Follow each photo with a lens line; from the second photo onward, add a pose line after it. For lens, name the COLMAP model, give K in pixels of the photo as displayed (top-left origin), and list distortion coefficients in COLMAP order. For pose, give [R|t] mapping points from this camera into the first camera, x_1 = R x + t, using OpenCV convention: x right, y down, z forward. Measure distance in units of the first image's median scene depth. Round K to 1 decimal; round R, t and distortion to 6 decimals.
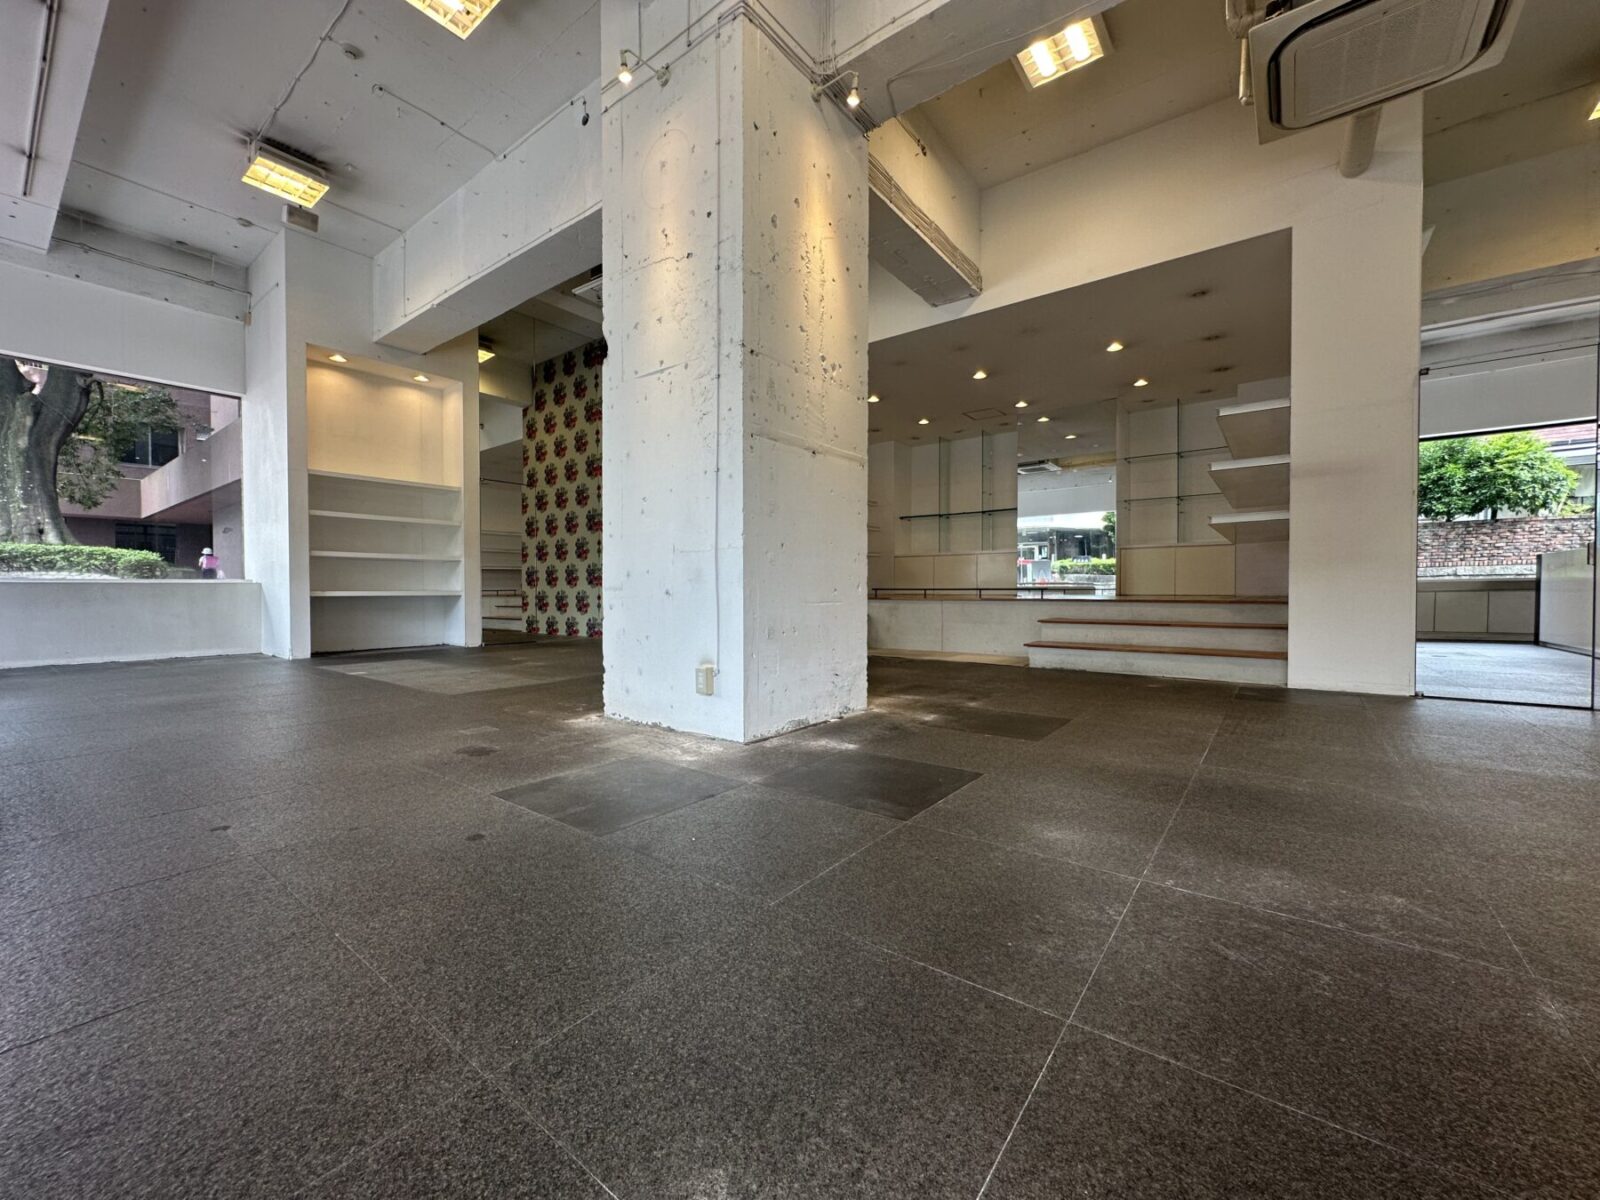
lens RADIAL K [[638.2, 0, 798.6], [0, 638.2, 599.7], [0, 0, 1]] dist [-0.001902, 0.000689]
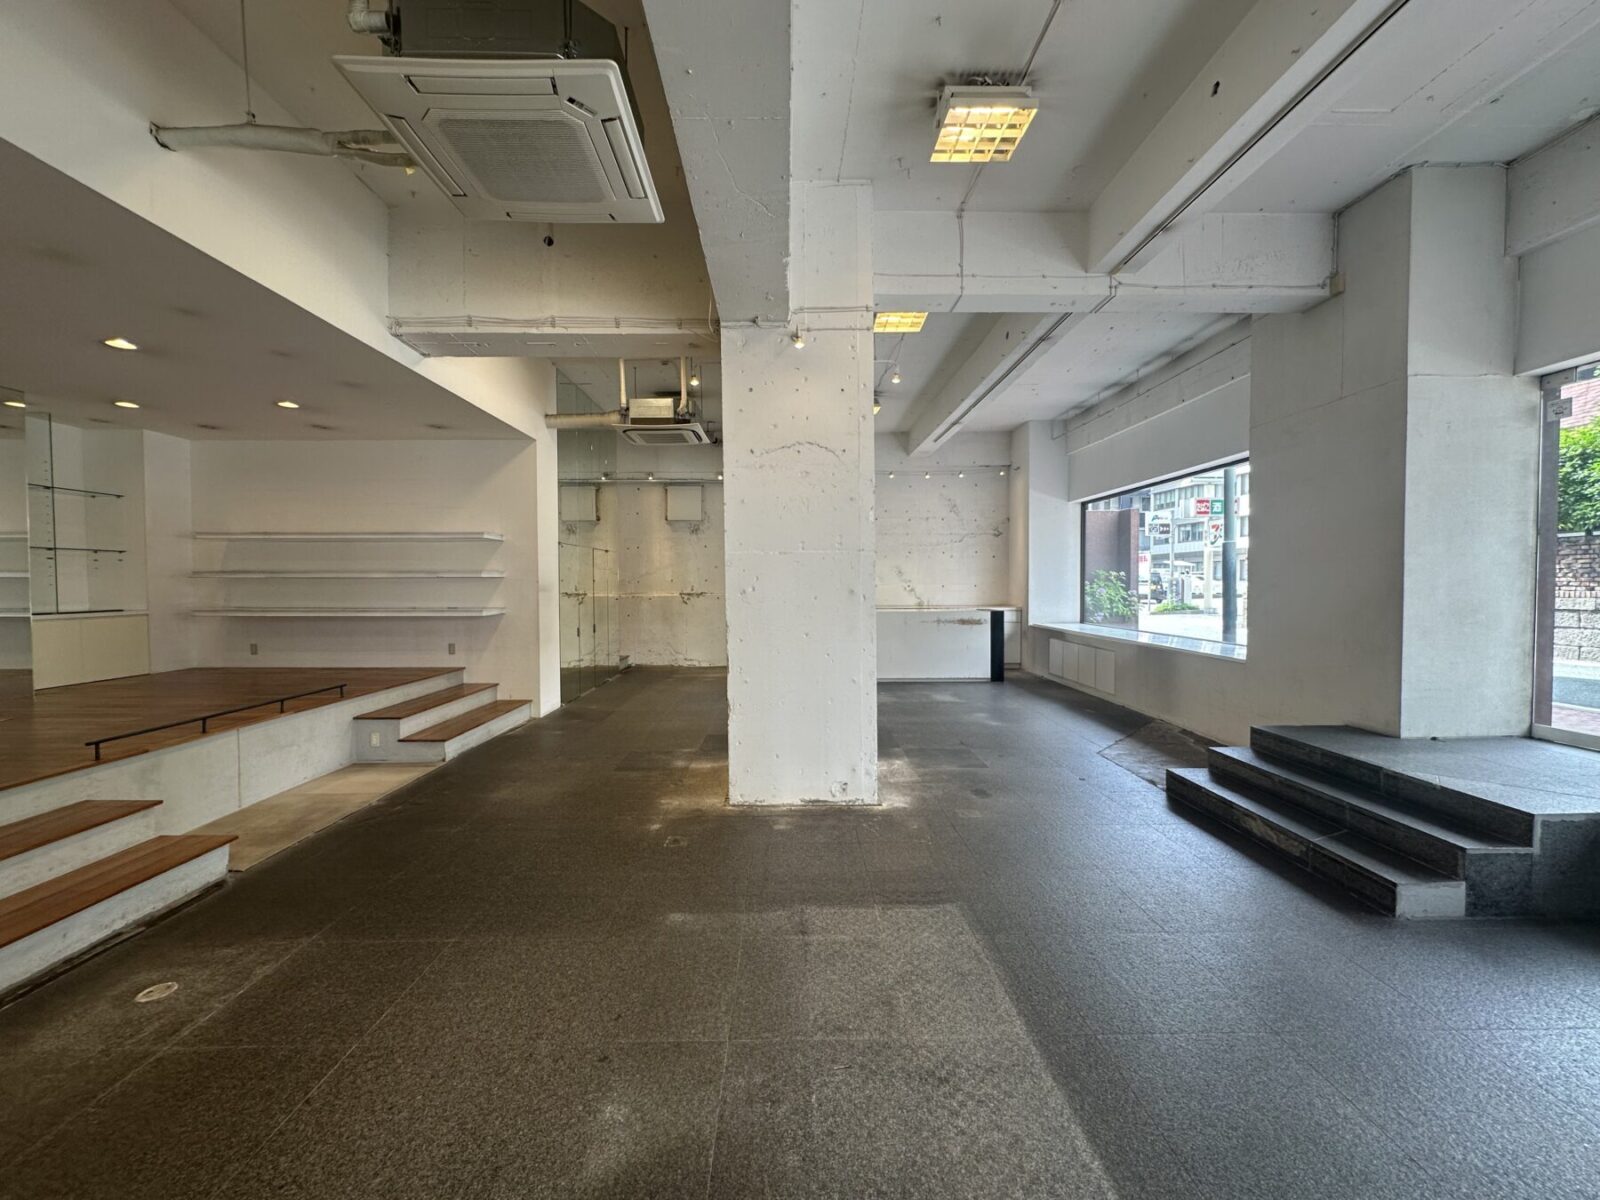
lens RADIAL K [[638.2, 0, 797.9], [0, 638.2, 598.9], [0, 0, 1]] dist [-0.001902, 0.000689]
pose [[-0.620750, -0.015490, 0.783855, -0.948557], [0.018234, 0.999249, 0.034186, -0.215958], [-0.783796, 0.035514, -0.620002, 1.502548]]
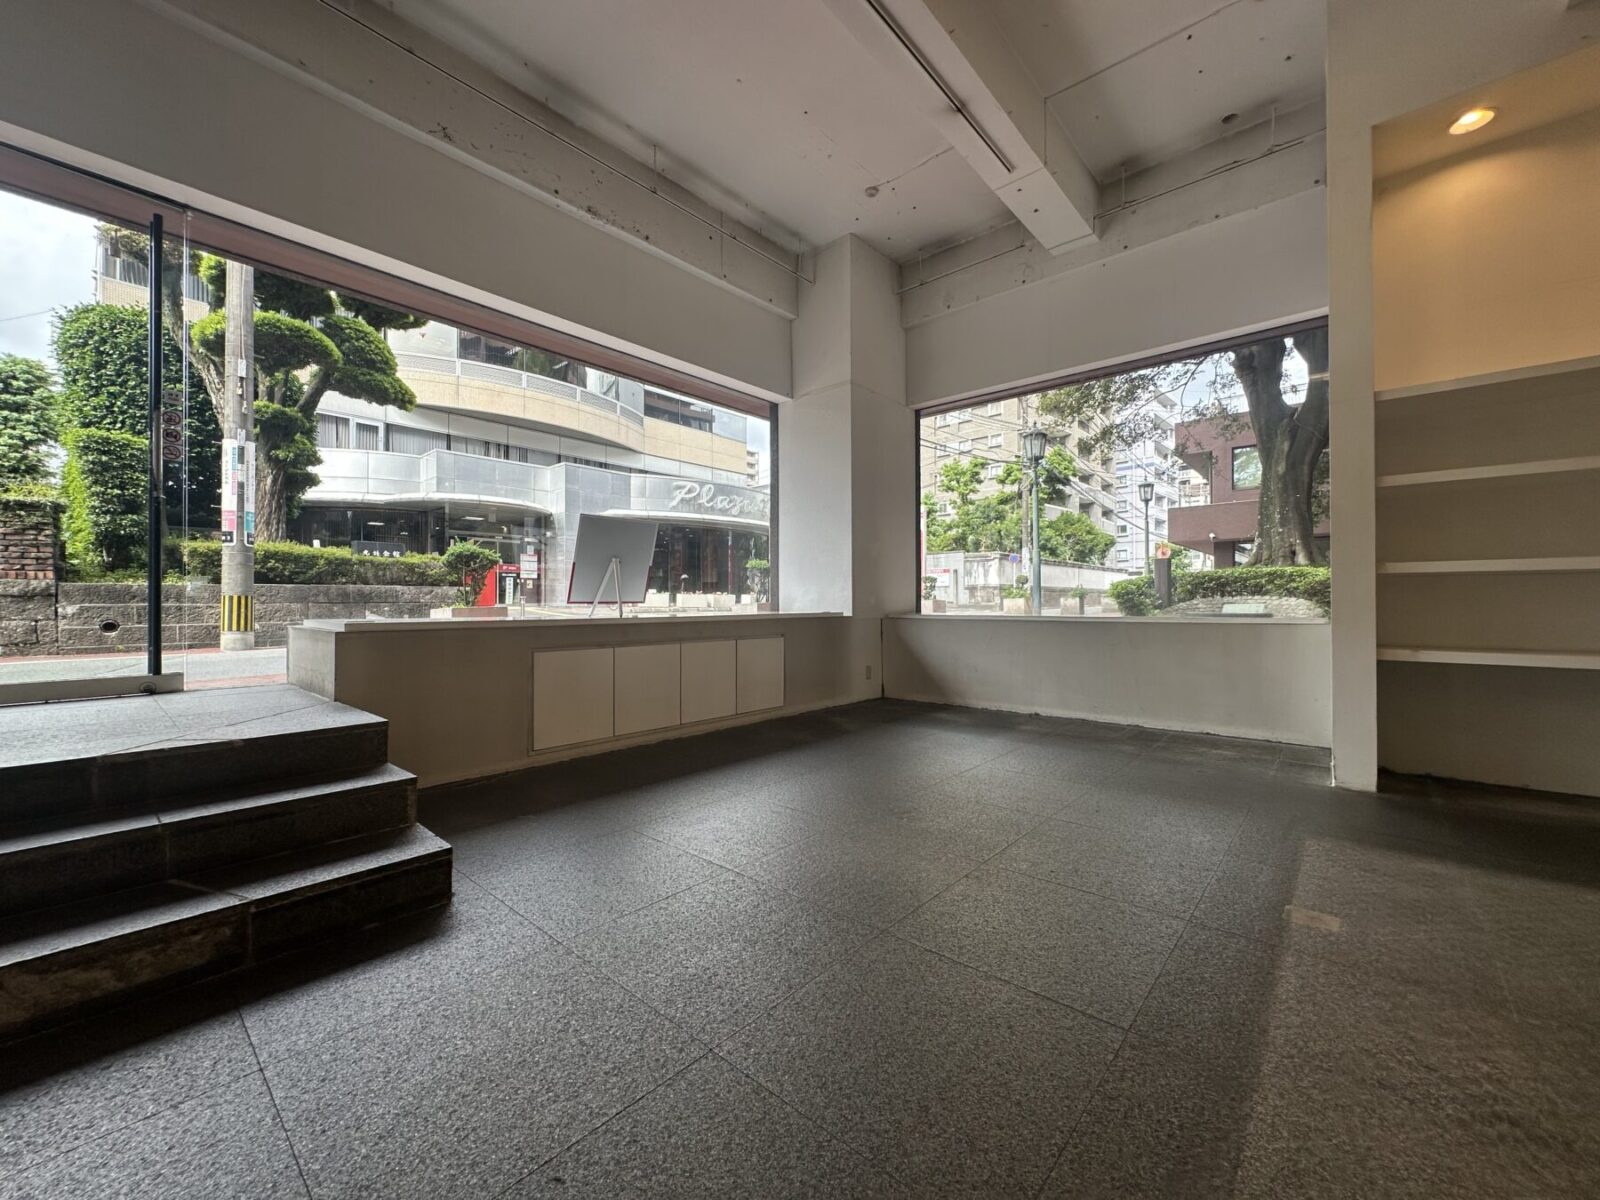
lens RADIAL K [[638.2, 0, 799.3], [0, 638.2, 598.3], [0, 0, 1]] dist [-0.001902, 0.000689]
pose [[-0.069925, -0.004550, -0.997542, -0.391490], [-0.013627, 0.999901, -0.003606, -0.064207], [0.997459, 0.013341, -0.069980, 0.890105]]
